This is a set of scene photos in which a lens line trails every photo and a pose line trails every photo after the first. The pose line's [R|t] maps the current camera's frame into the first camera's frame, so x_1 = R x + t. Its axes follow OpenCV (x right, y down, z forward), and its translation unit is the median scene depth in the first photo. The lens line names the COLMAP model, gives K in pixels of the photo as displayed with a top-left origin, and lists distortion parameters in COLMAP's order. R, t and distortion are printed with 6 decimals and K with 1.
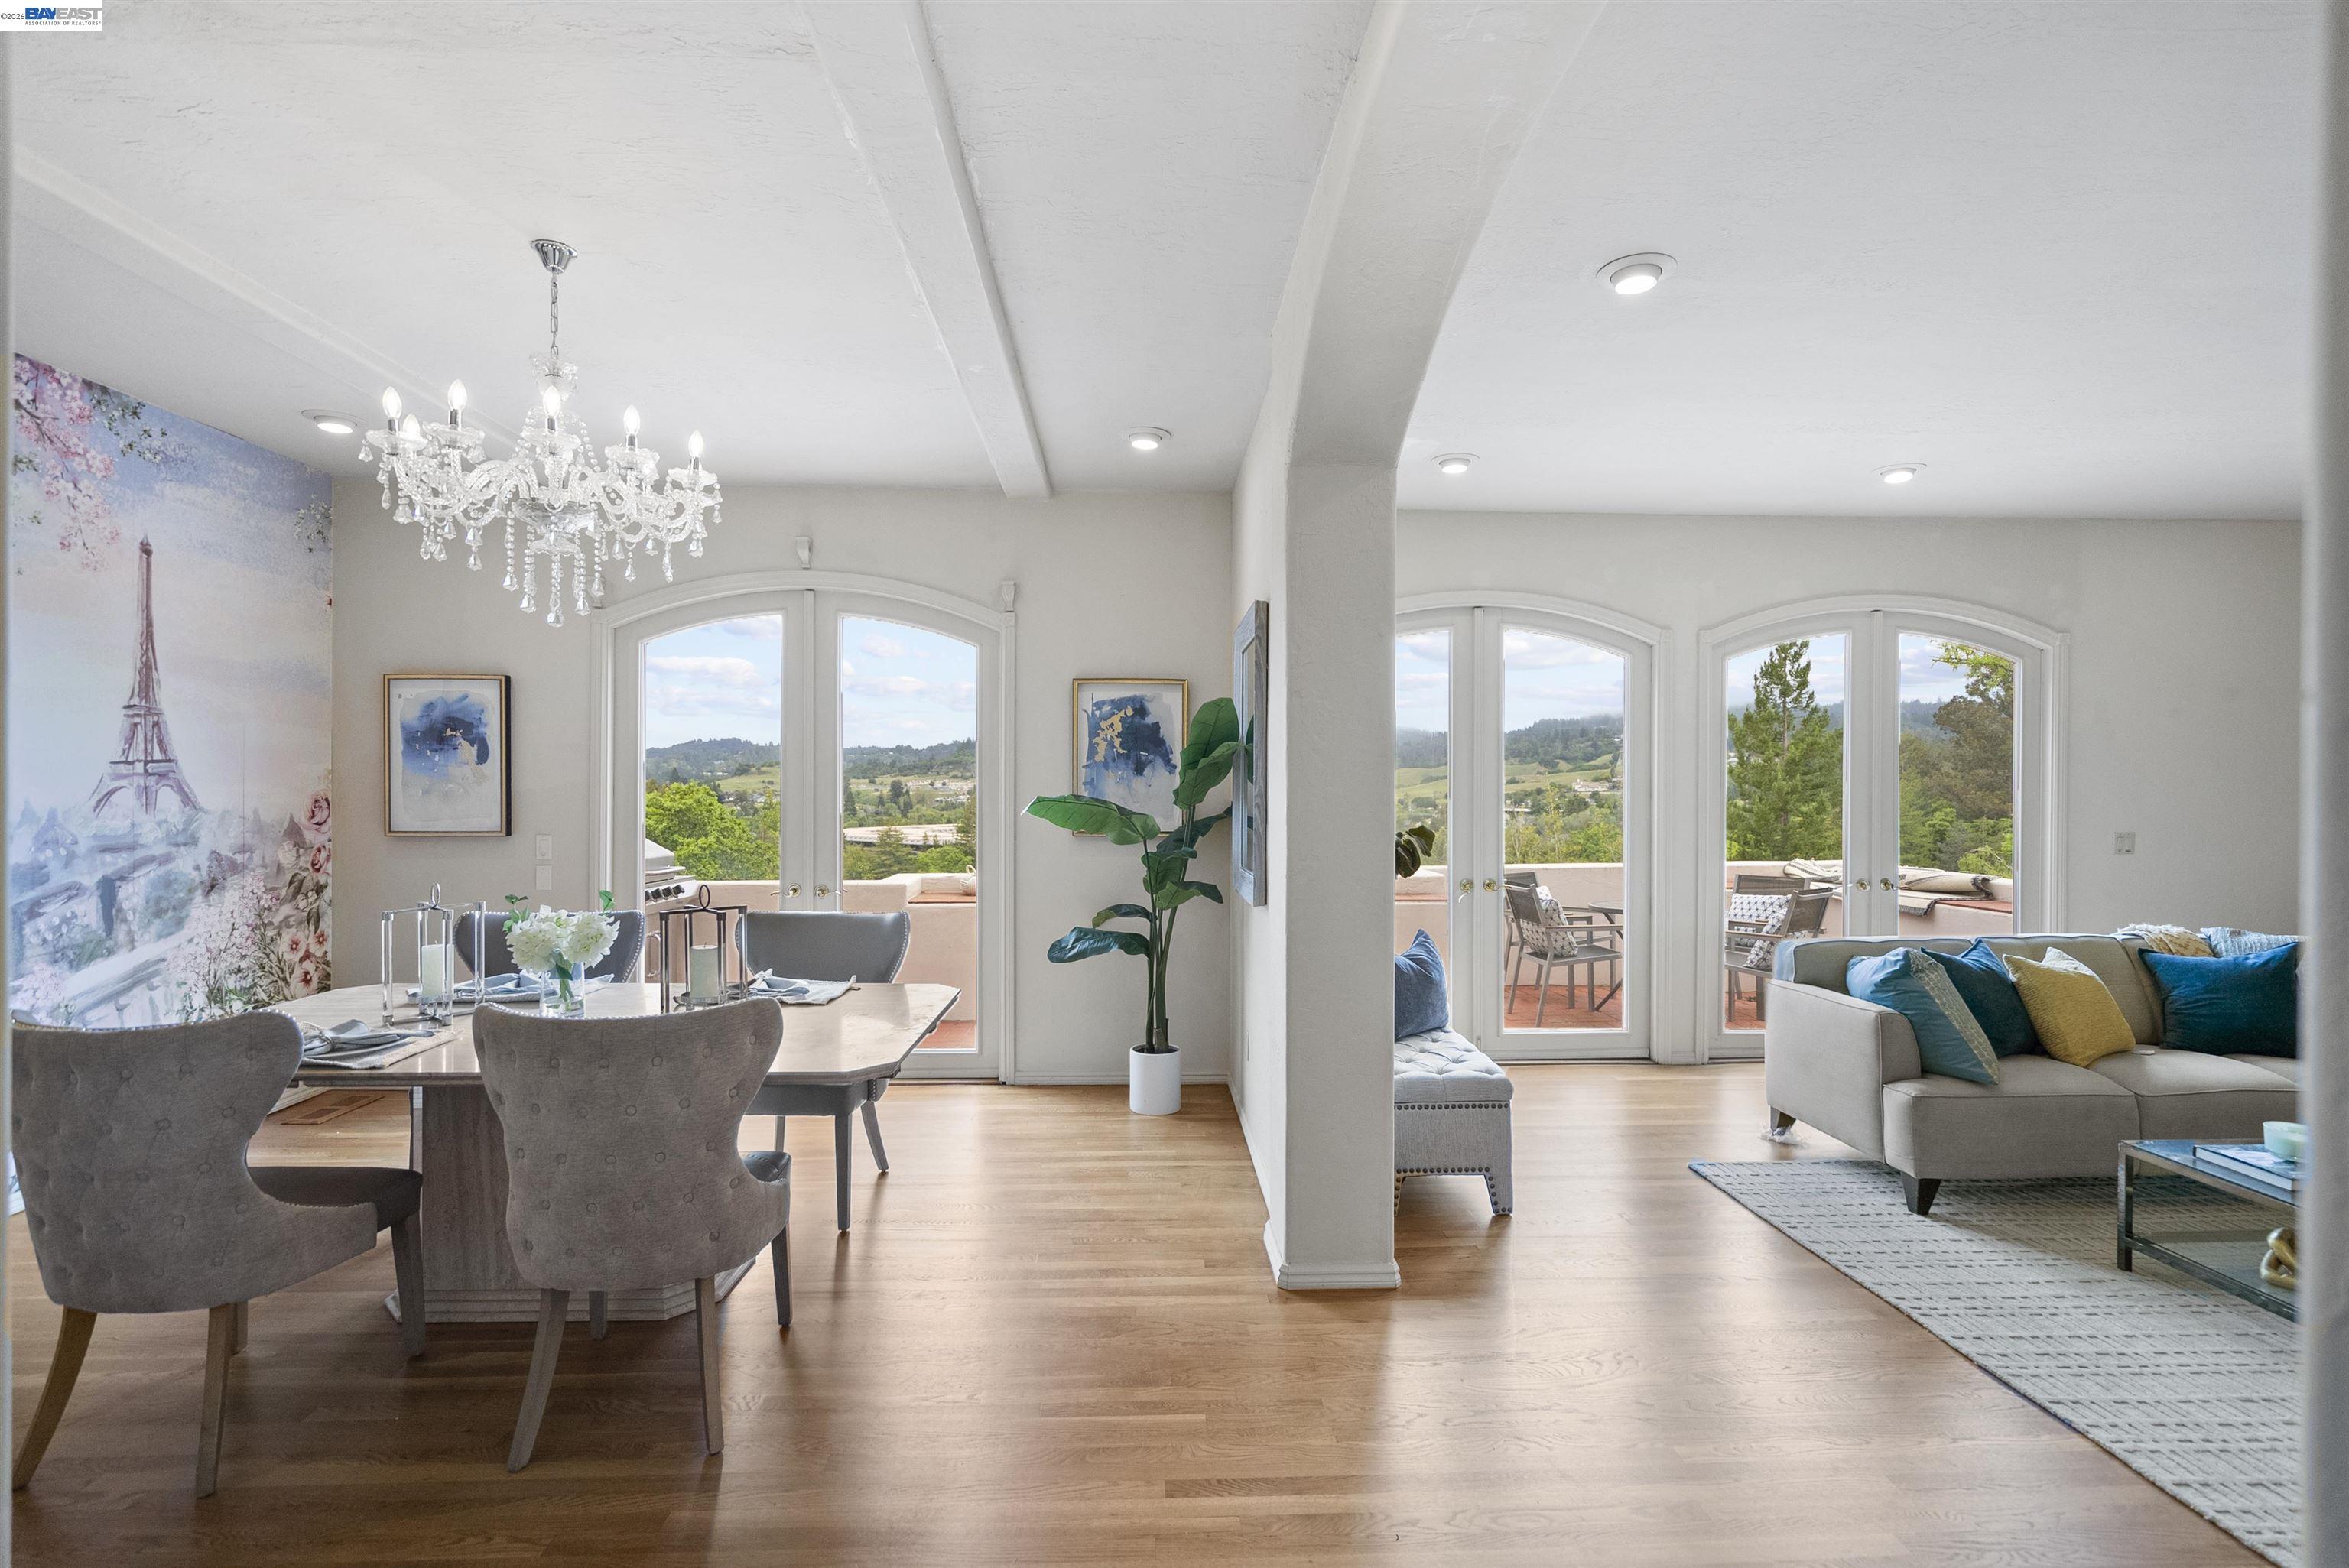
lens RADIAL K [[1084.0, 0, 1169.1], [0, 1084.0, 784.0], [0, 0, 1]] dist [-0.003256, 0.001562]
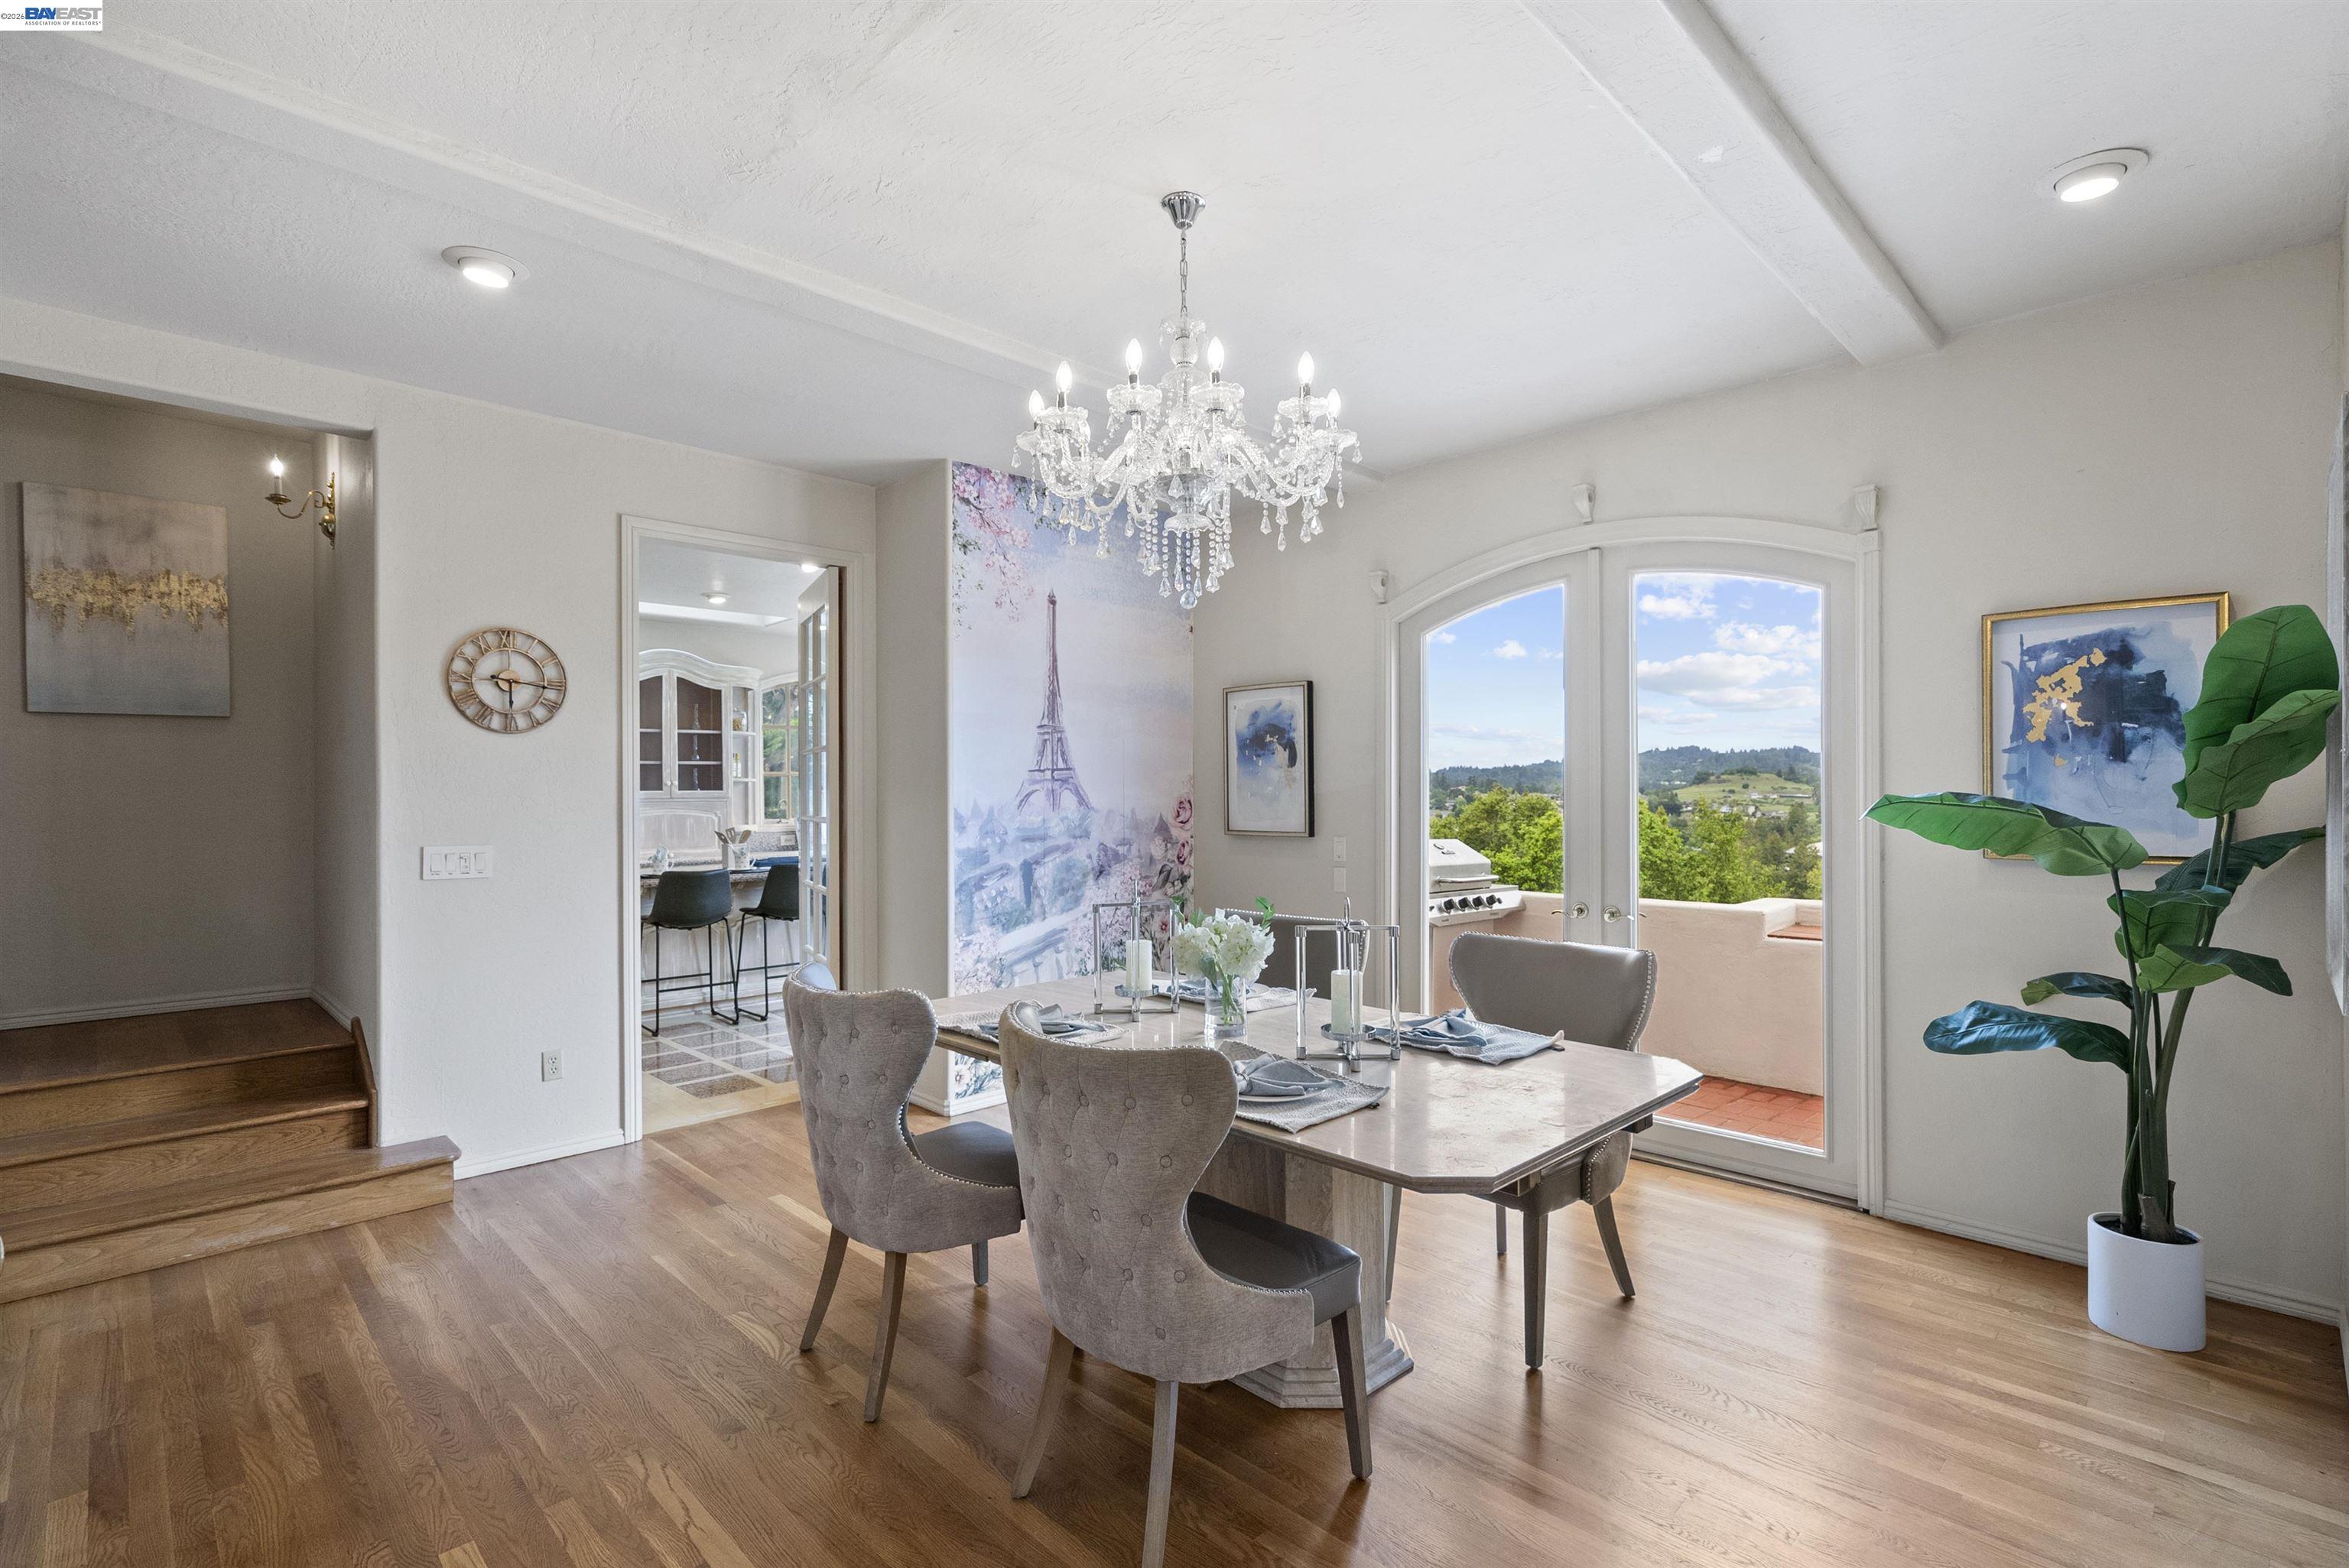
lens RADIAL K [[1084.0, 0, 1175.8], [0, 1084.0, 791.5], [0, 0, 1]] dist [-0.003256, 0.001562]
pose [[0.677112, -0.006371, -0.735853, 0.065694], [0.005049, 0.999979, -0.004012, 0.008988], [0.735863, -0.000999, 0.677130, 0.225805]]
